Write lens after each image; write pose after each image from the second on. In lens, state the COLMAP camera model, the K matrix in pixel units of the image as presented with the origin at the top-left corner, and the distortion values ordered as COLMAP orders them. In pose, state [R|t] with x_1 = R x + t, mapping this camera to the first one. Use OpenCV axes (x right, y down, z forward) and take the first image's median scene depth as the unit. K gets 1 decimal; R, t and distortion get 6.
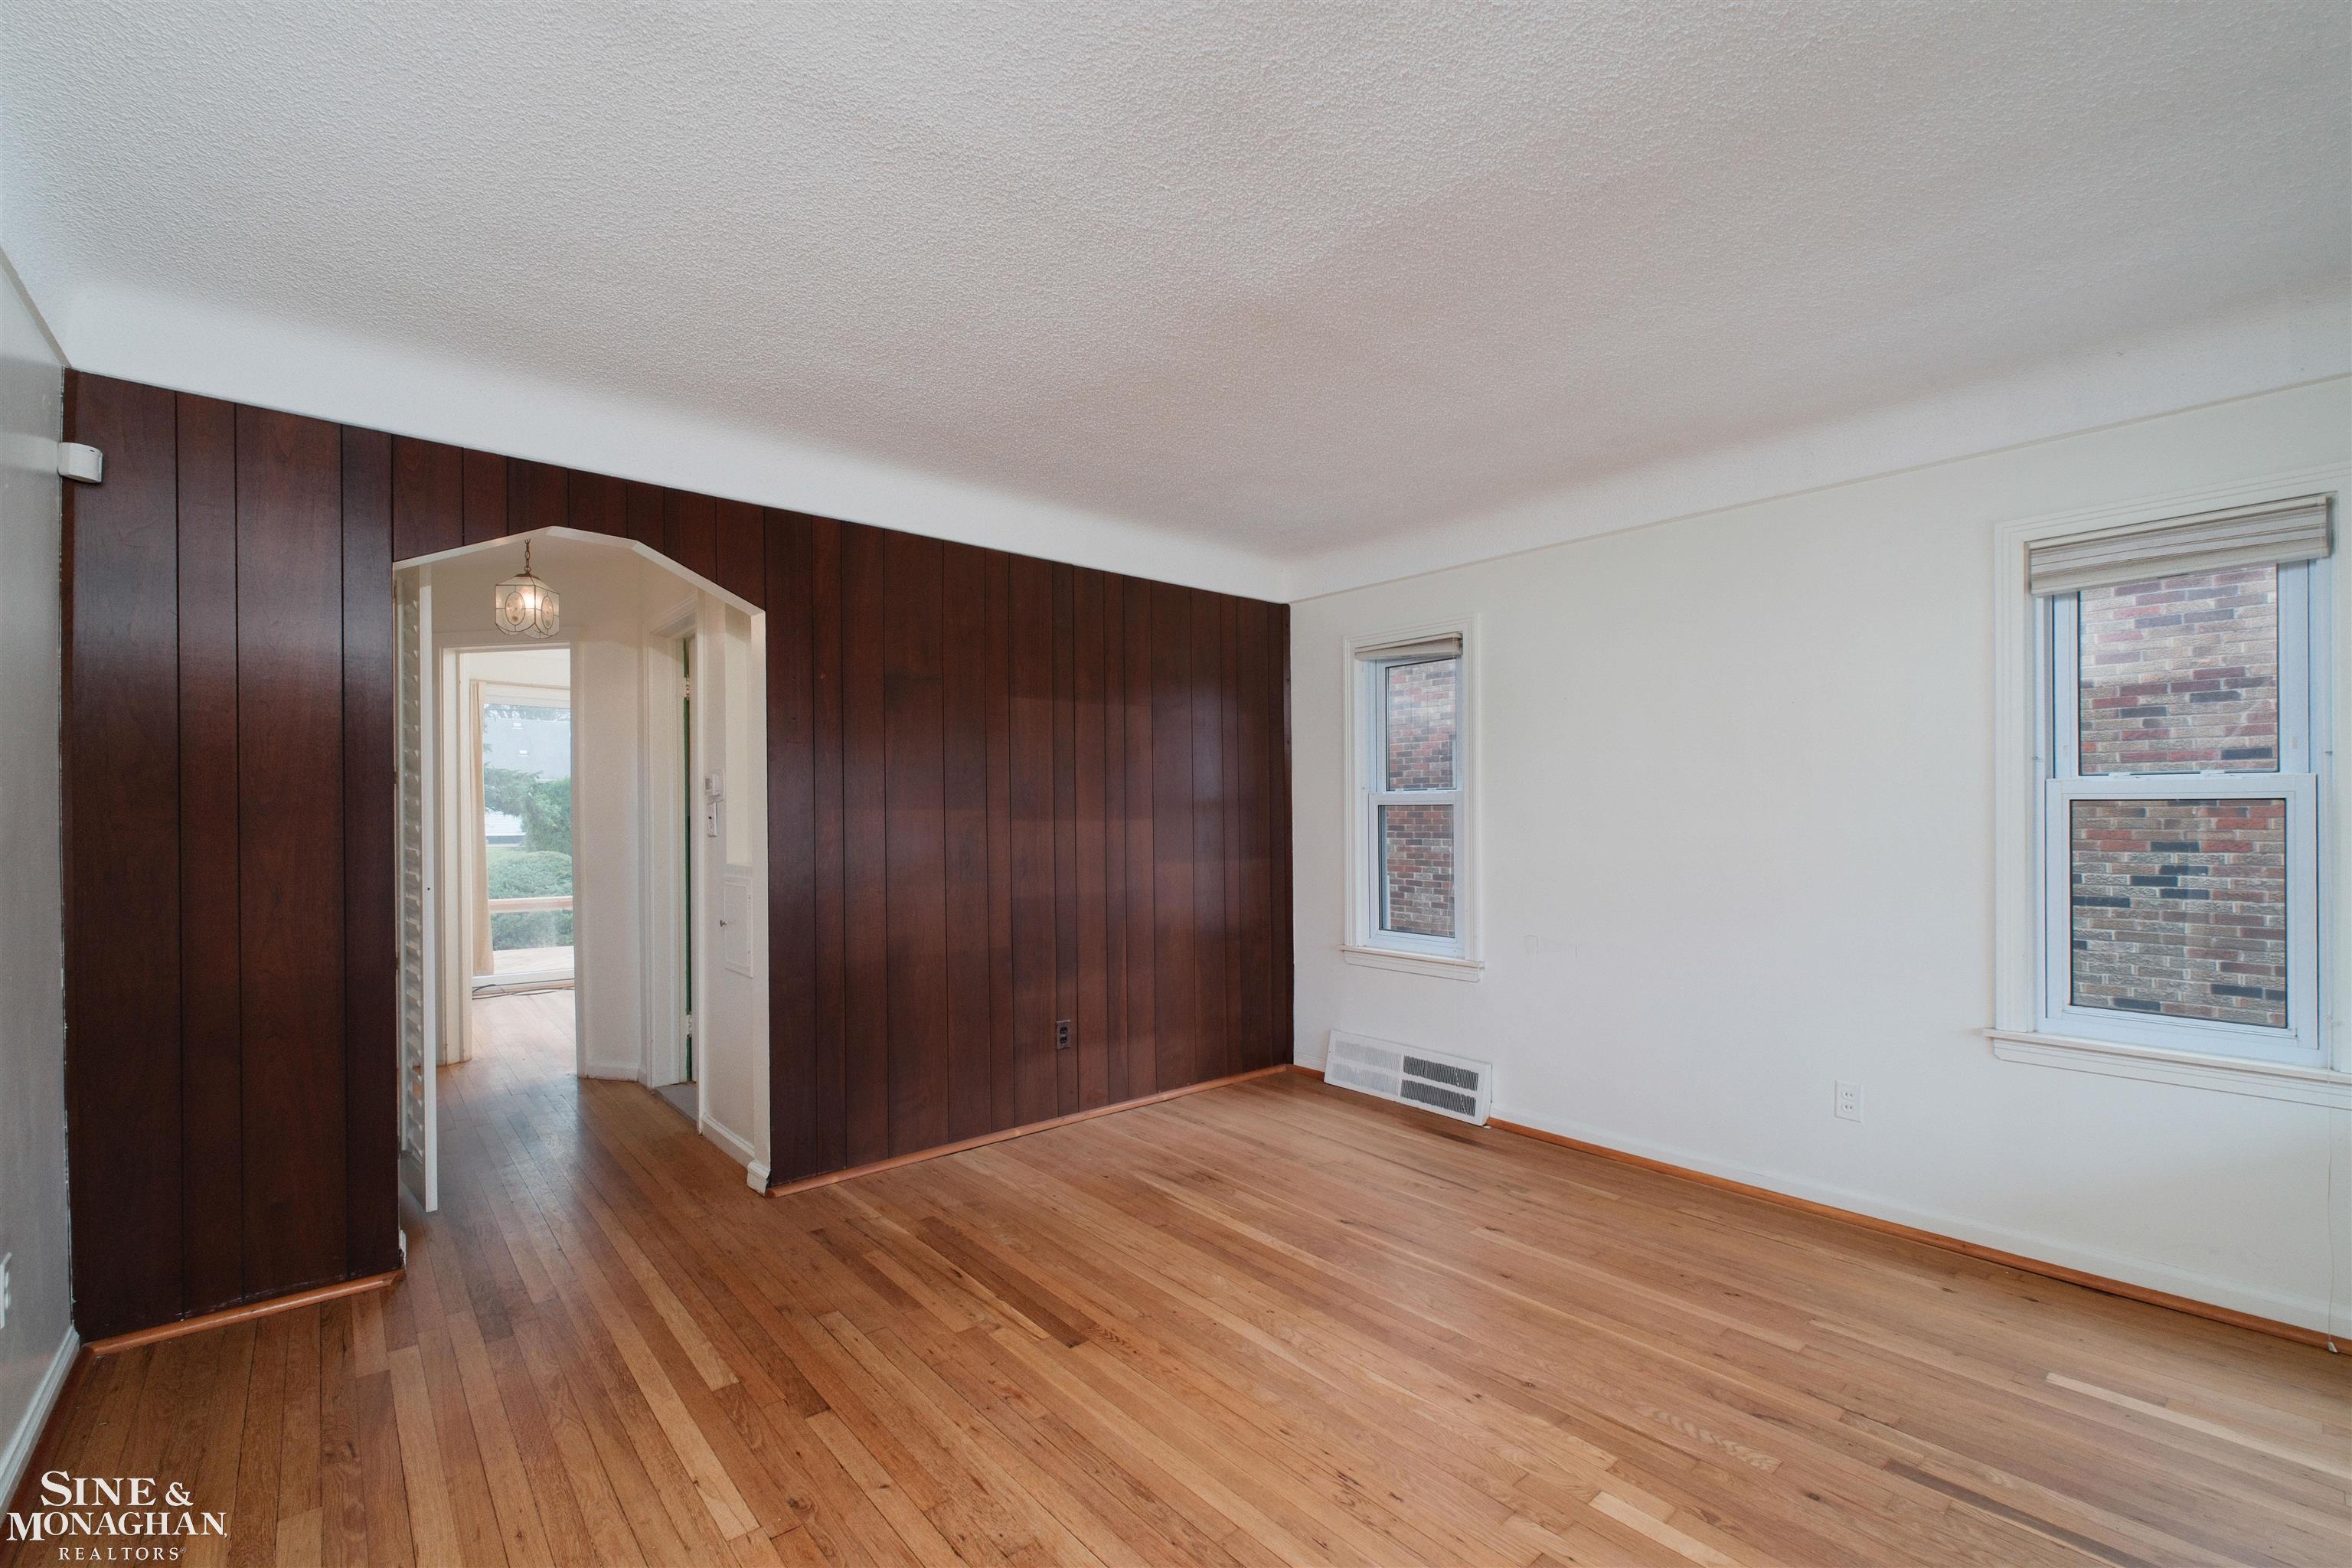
lens RADIAL K [[988.3, 0, 1169.9], [0, 988.3, 765.9], [0, 0, 1]] dist [0.013806, 0.000146]
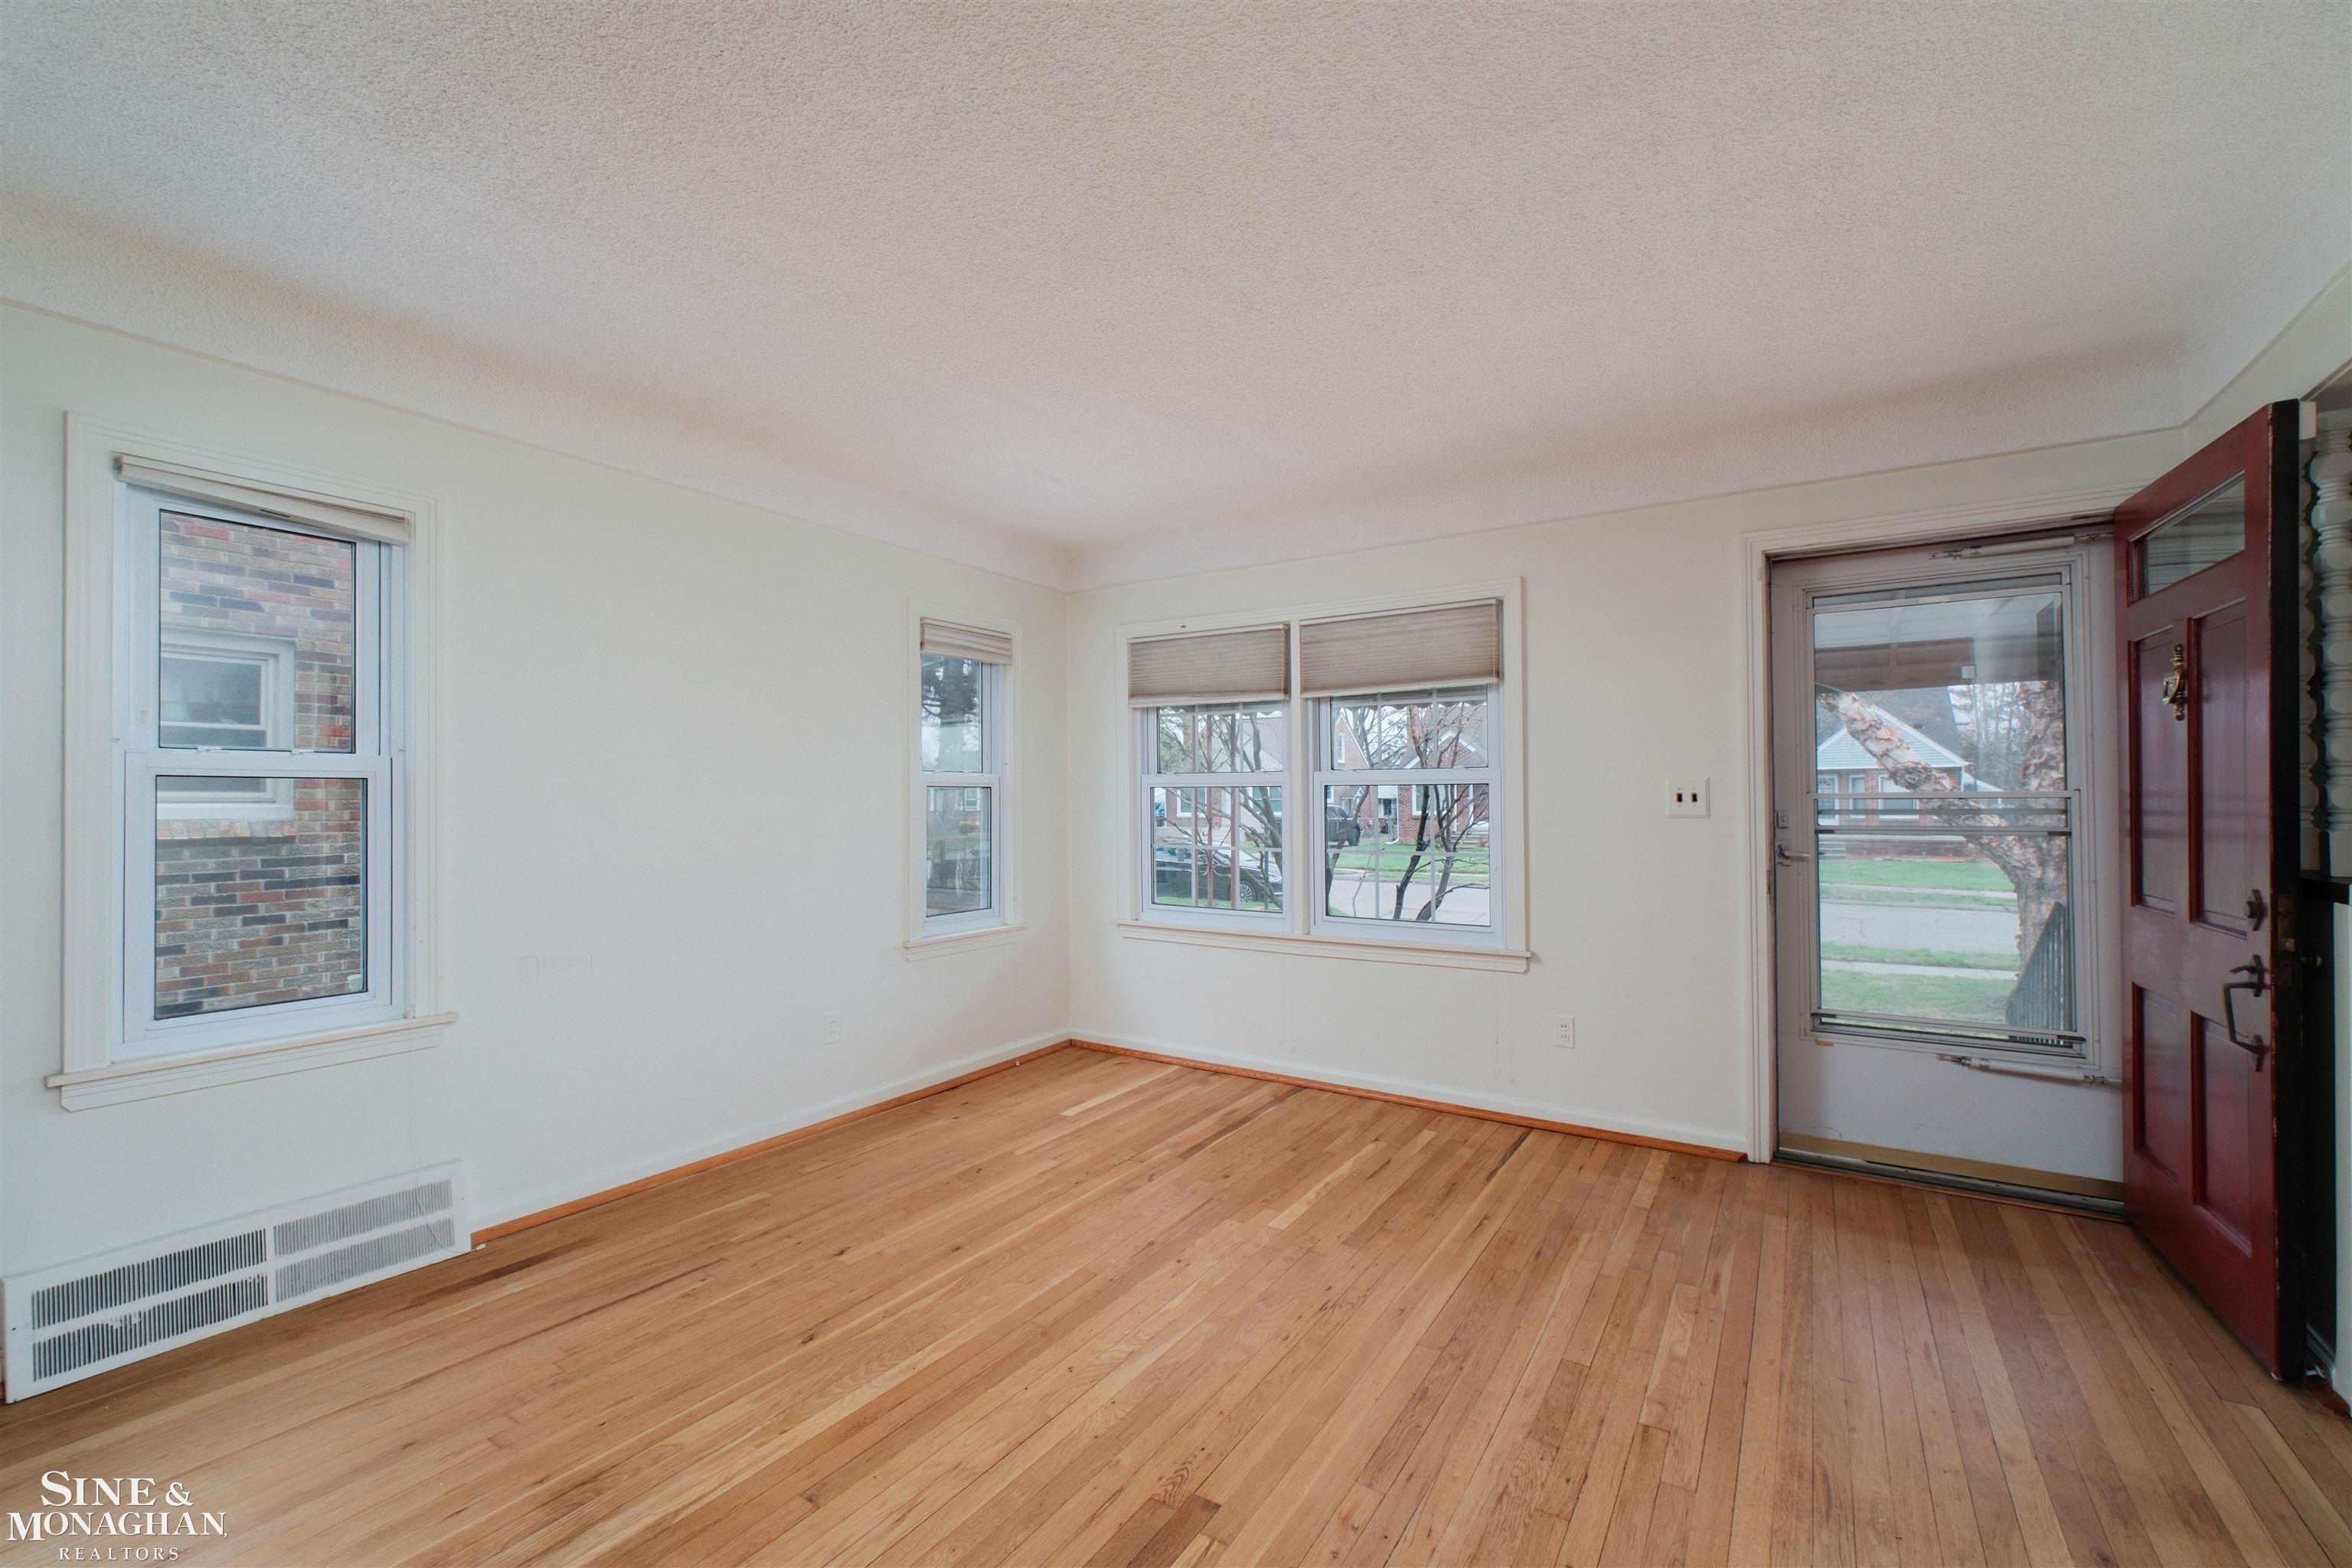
lens RADIAL K [[988.3, 0, 1169.9], [0, 988.3, 765.9], [0, 0, 1]] dist [0.013806, 0.000146]
pose [[-0.278134, 0.033845, 0.959946, -0.670979], [-0.052734, 0.997334, -0.050442, 0.057140], [-0.959094, -0.064652, -0.275608, 1.036752]]
